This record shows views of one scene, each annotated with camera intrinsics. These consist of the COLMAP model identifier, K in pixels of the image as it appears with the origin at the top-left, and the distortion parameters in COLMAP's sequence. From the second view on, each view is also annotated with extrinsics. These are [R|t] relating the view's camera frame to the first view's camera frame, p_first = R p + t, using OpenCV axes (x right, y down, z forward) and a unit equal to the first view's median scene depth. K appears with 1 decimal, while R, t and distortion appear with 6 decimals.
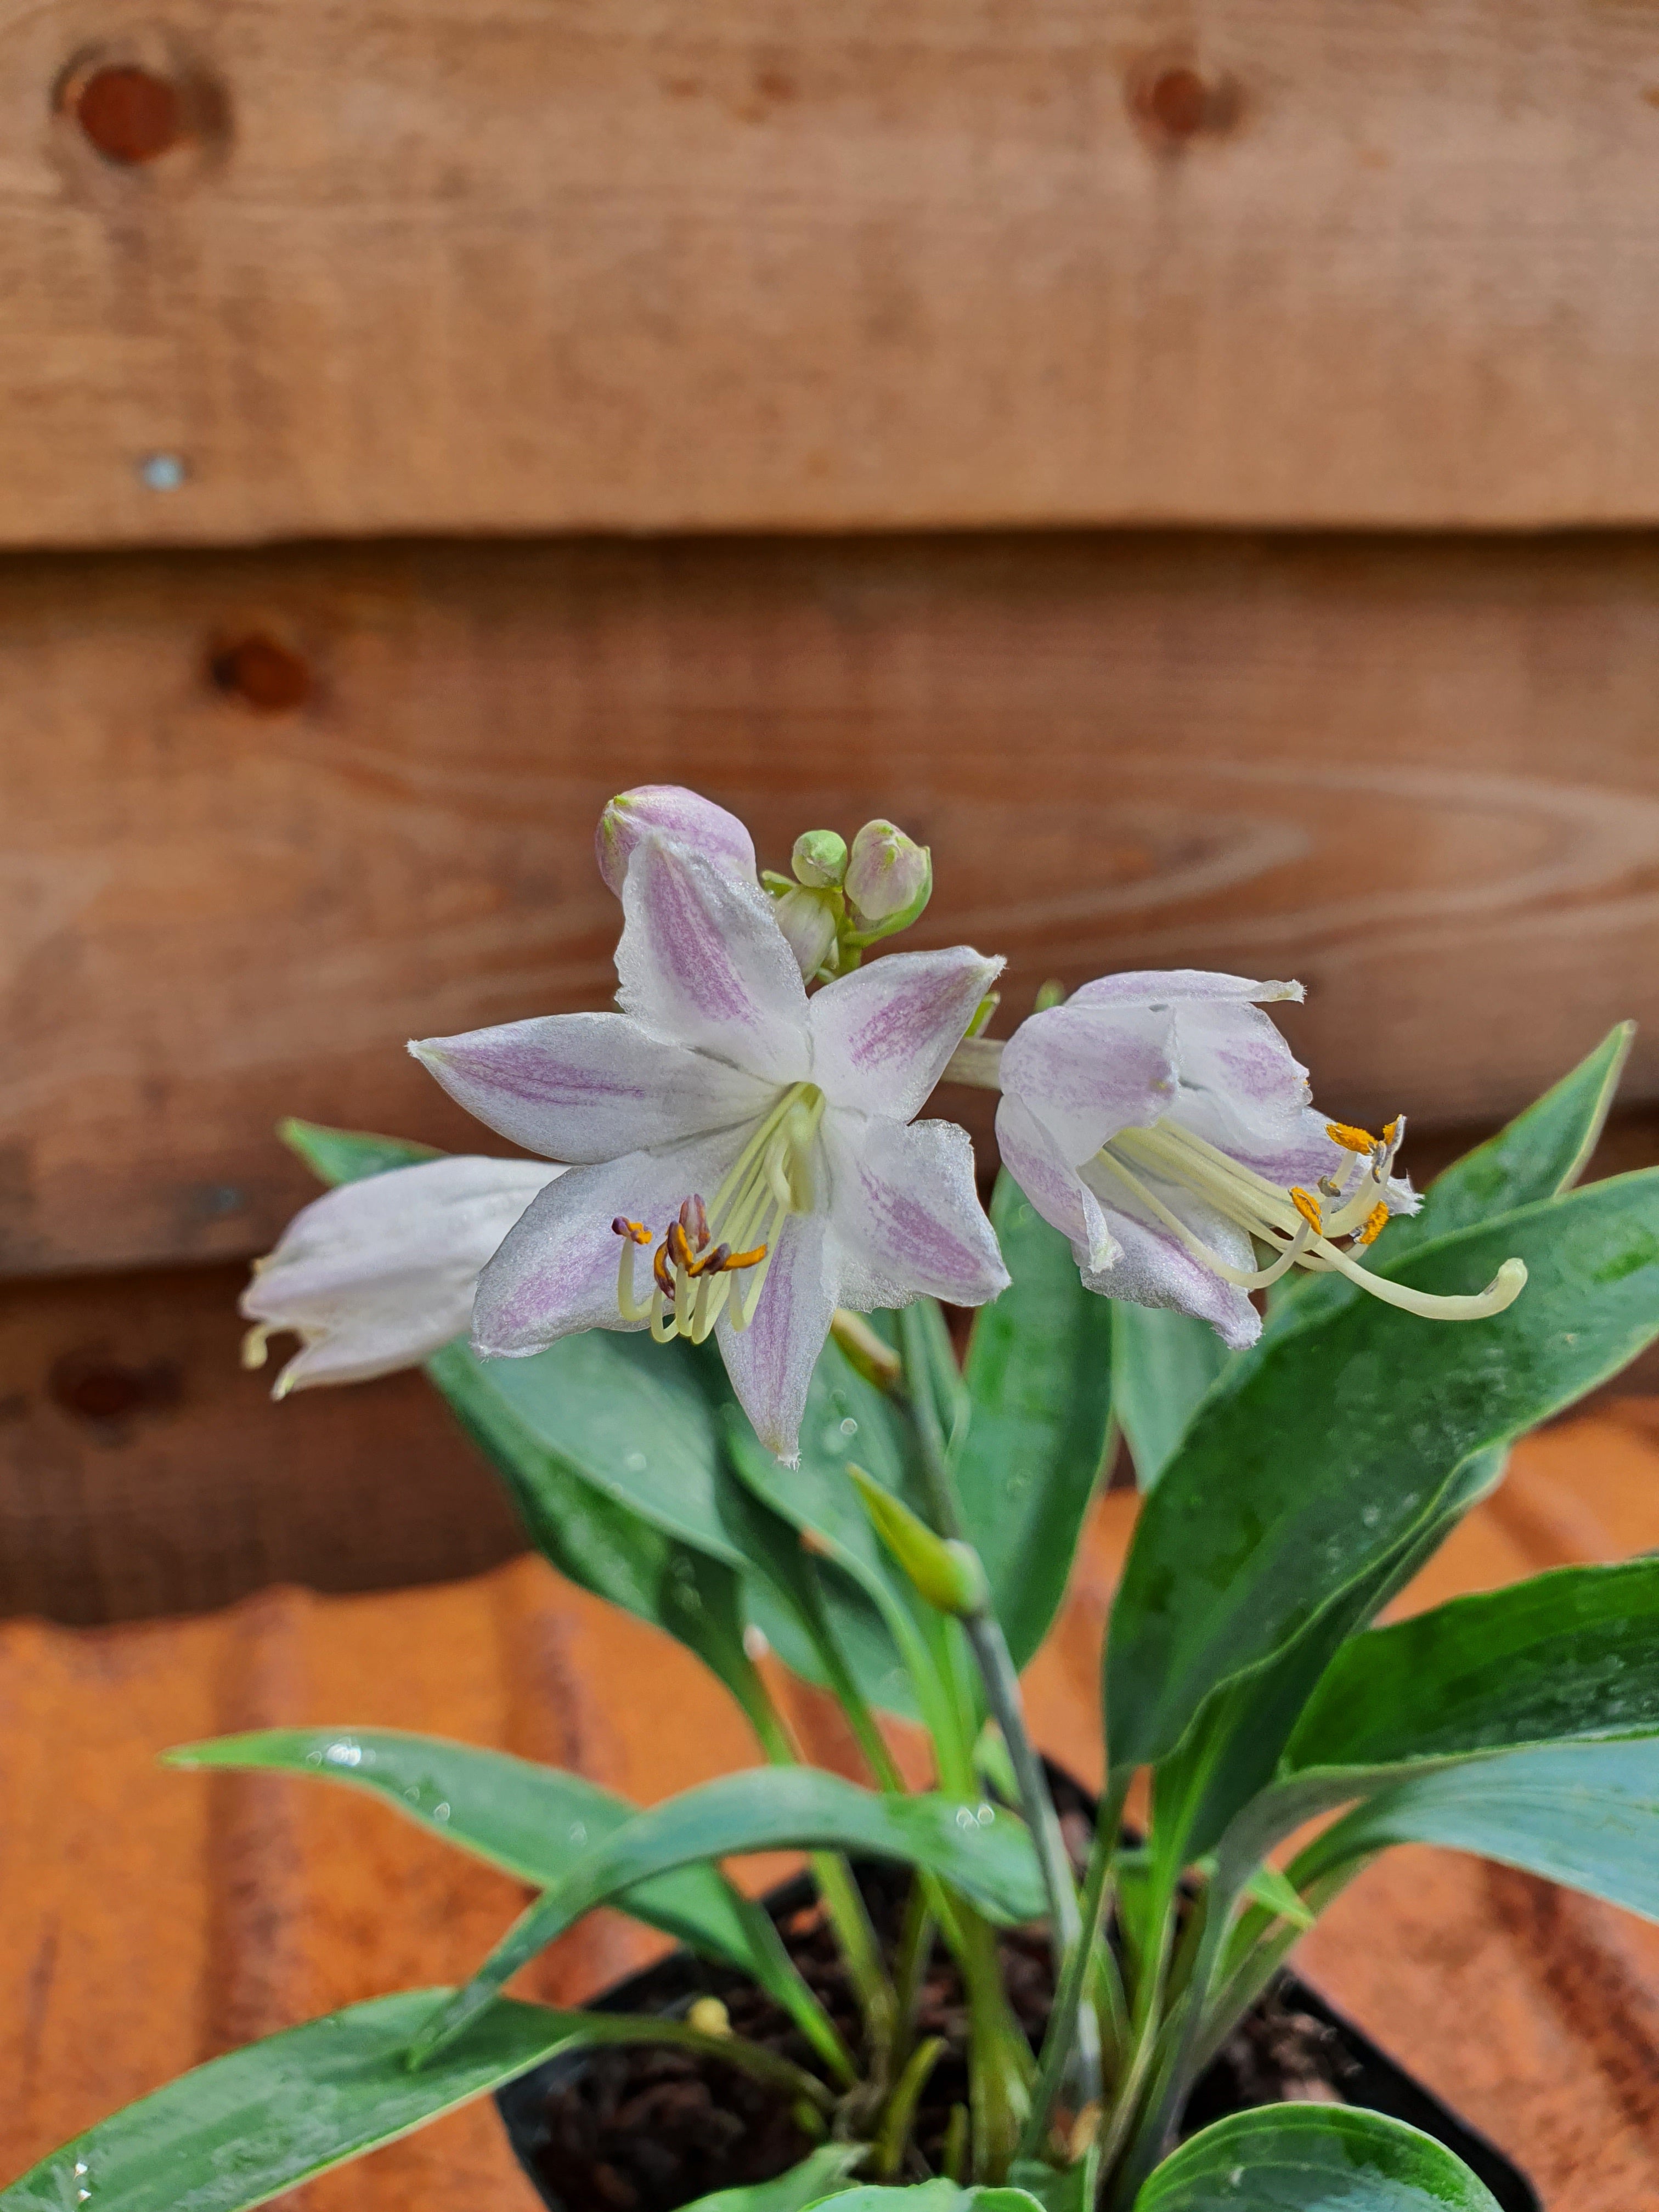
lens RADIAL K [[1812.6, 0, 829.5], [0, 1812.6, 1106.0], [0, 0, 1]] dist [-0.000604, -0.003810]
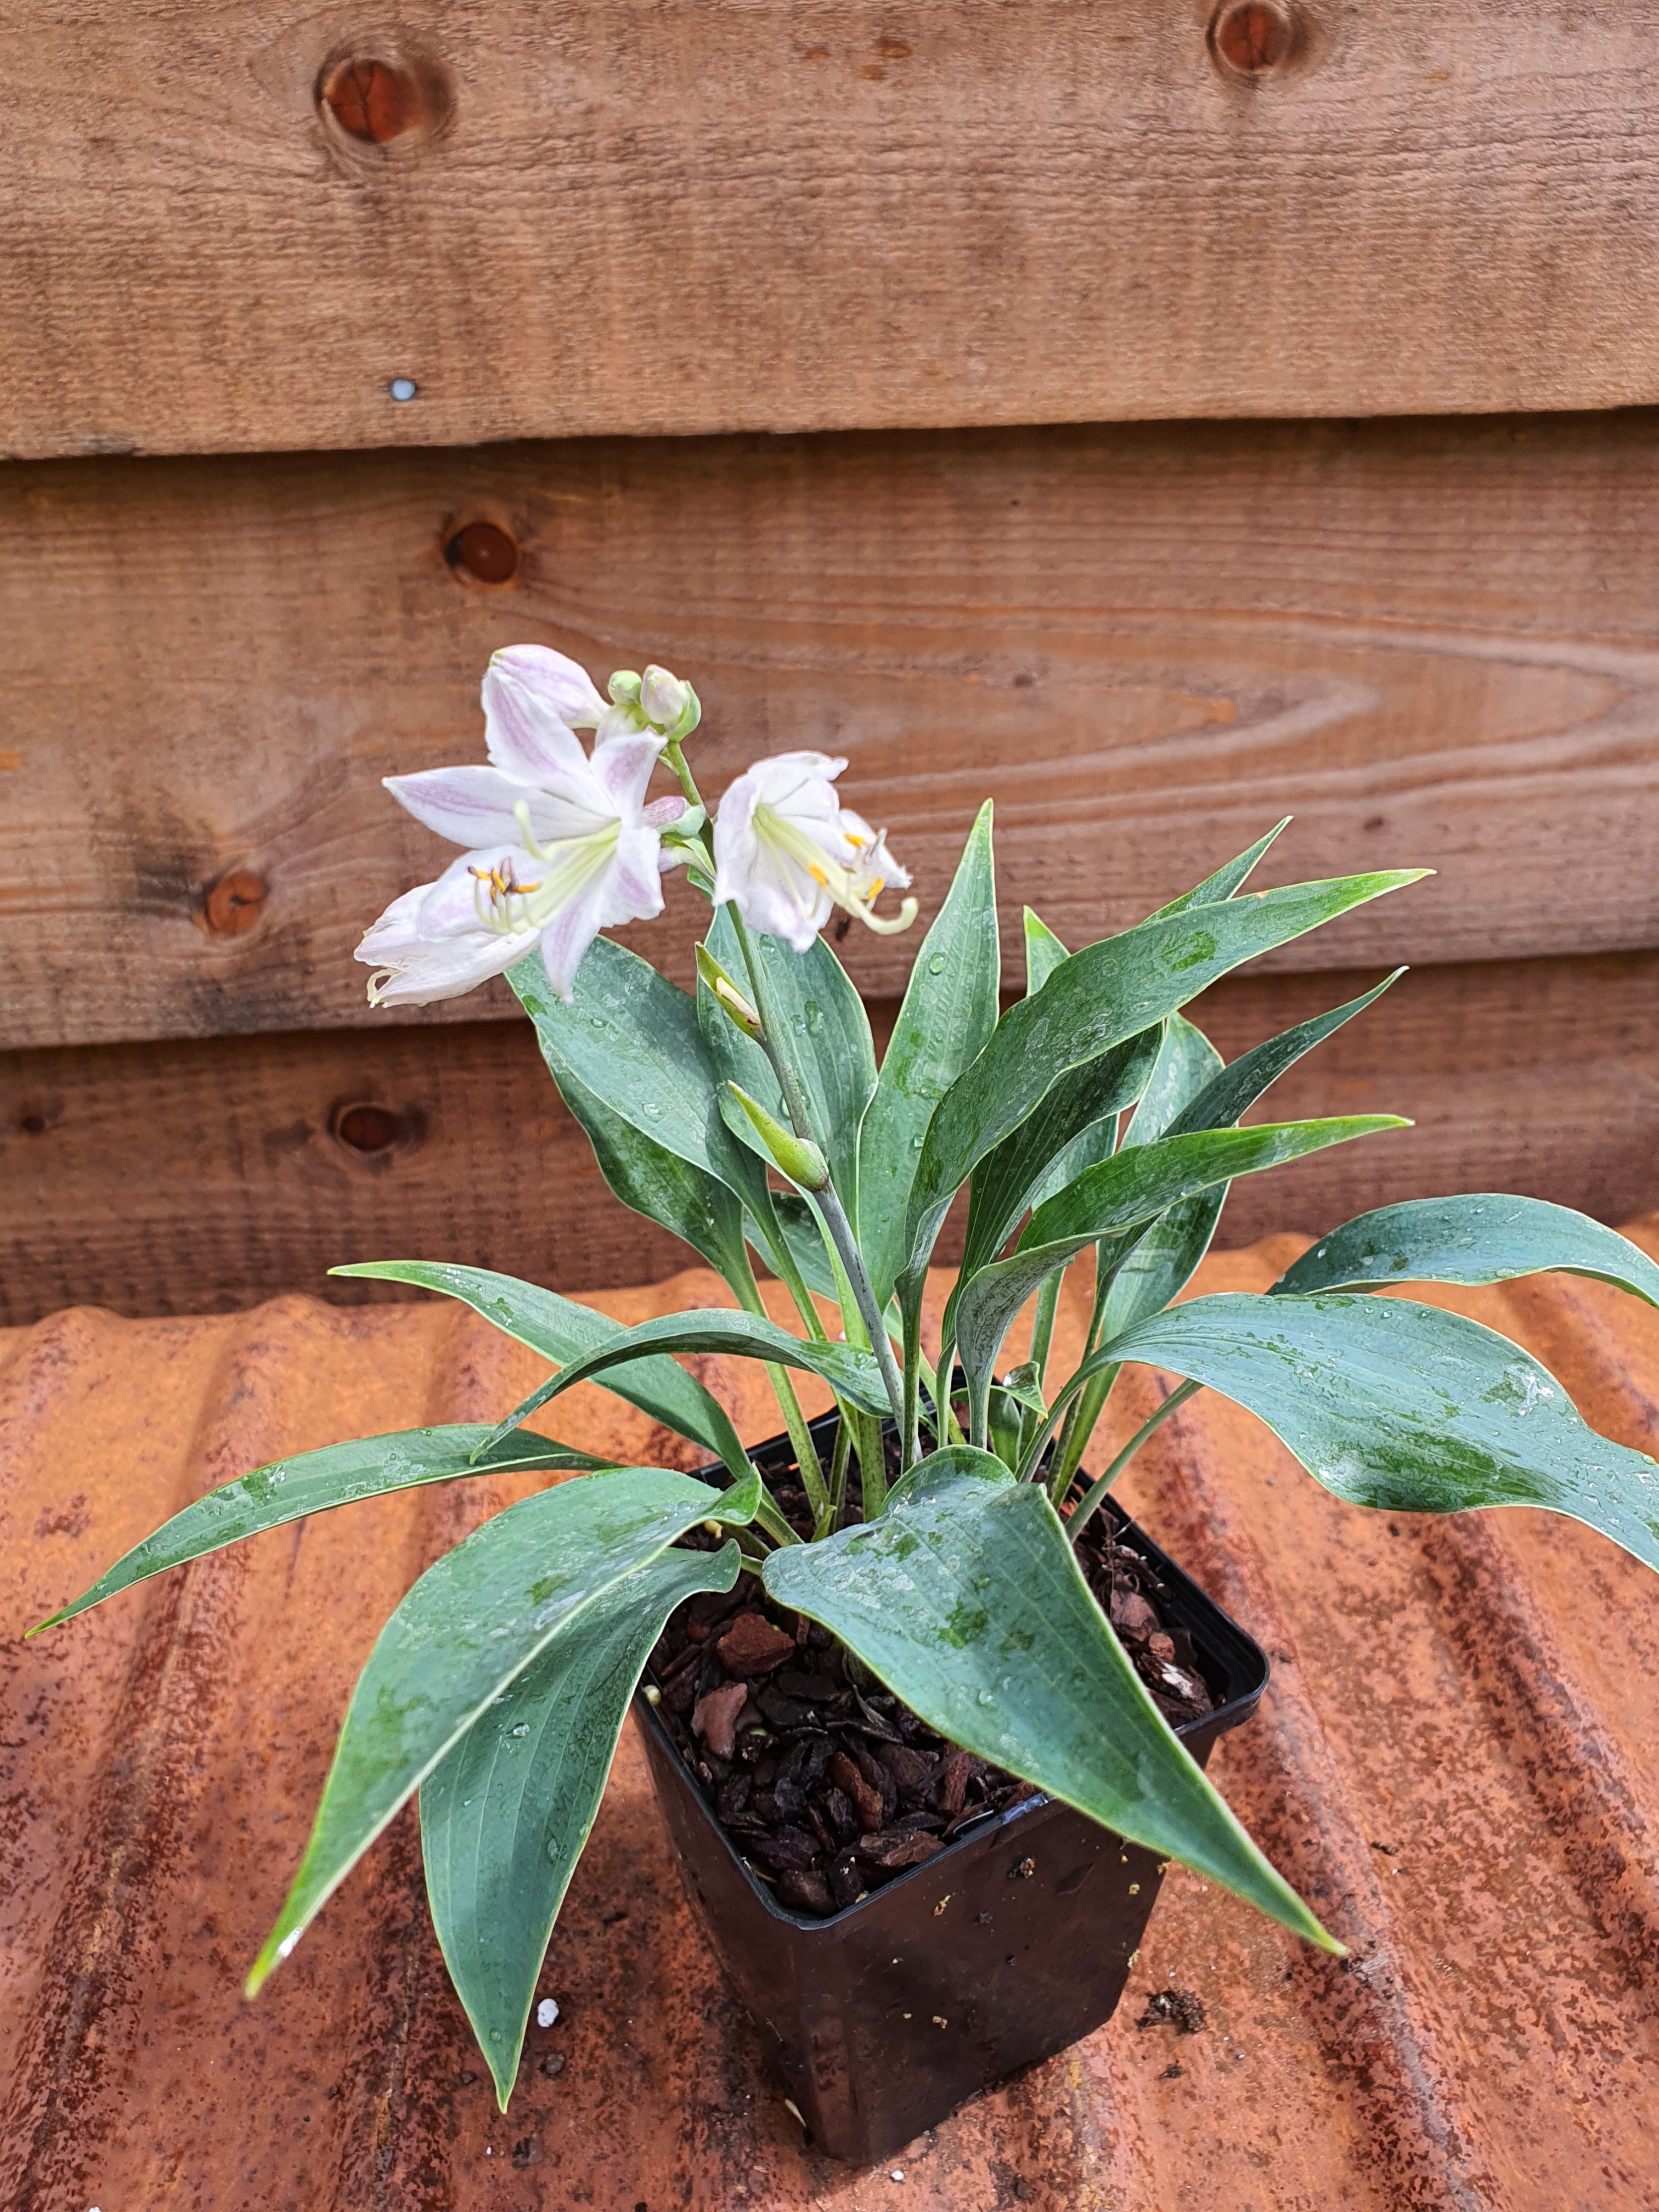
lens RADIAL K [[1757.4, 0, 829.5], [0, 1757.4, 1106.0], [0, 0, 1]] dist [-0.032378, 0.064954]
pose [[0.987699, 0.044618, -0.149869, 0.244023], [-0.031878, 0.995754, 0.086356, 0.062012], [0.153086, -0.080516, 0.984927, -0.365904]]
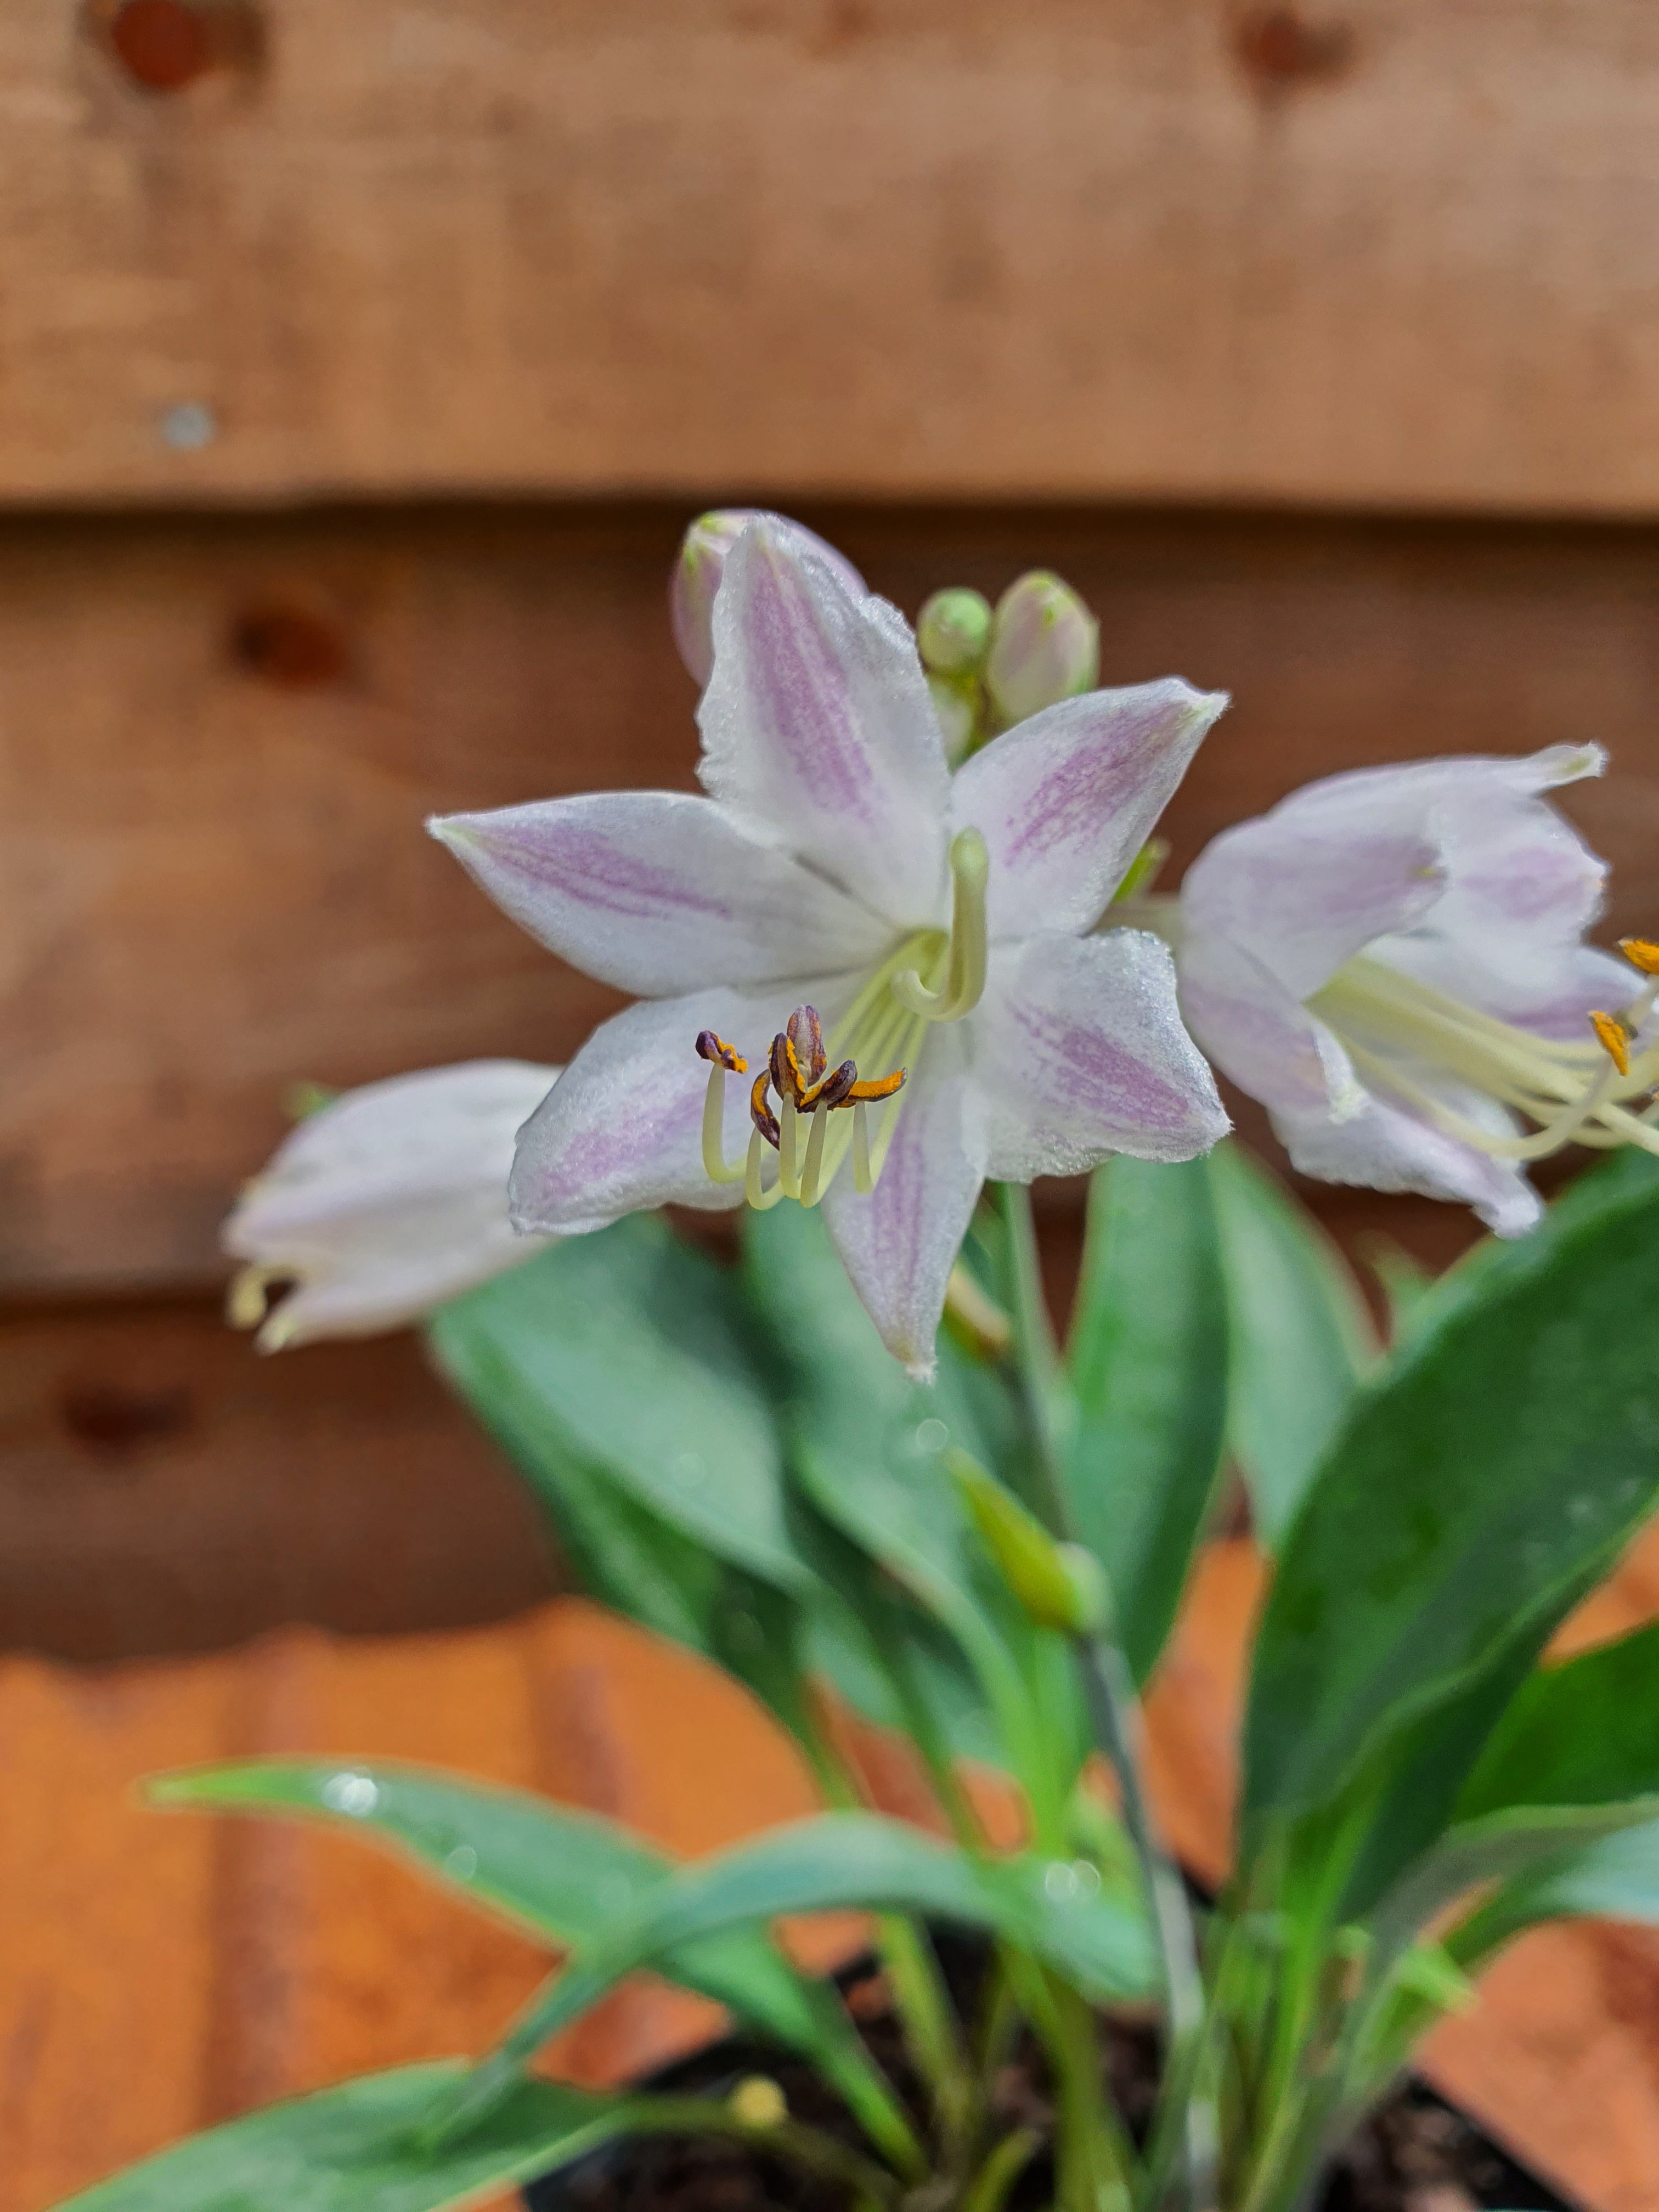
lens RADIAL K [[1863.2, 0, 833.7], [0, 1863.2, 1148.2], [0, 0, 1]] dist [-0.013012, -0.012245]
pose [[0.999710, 0.013956, -0.019611, -0.020383], [-0.014153, 0.999850, -0.009963, 0.049578], [0.019469, 0.010238, 0.999758, 0.099915]]
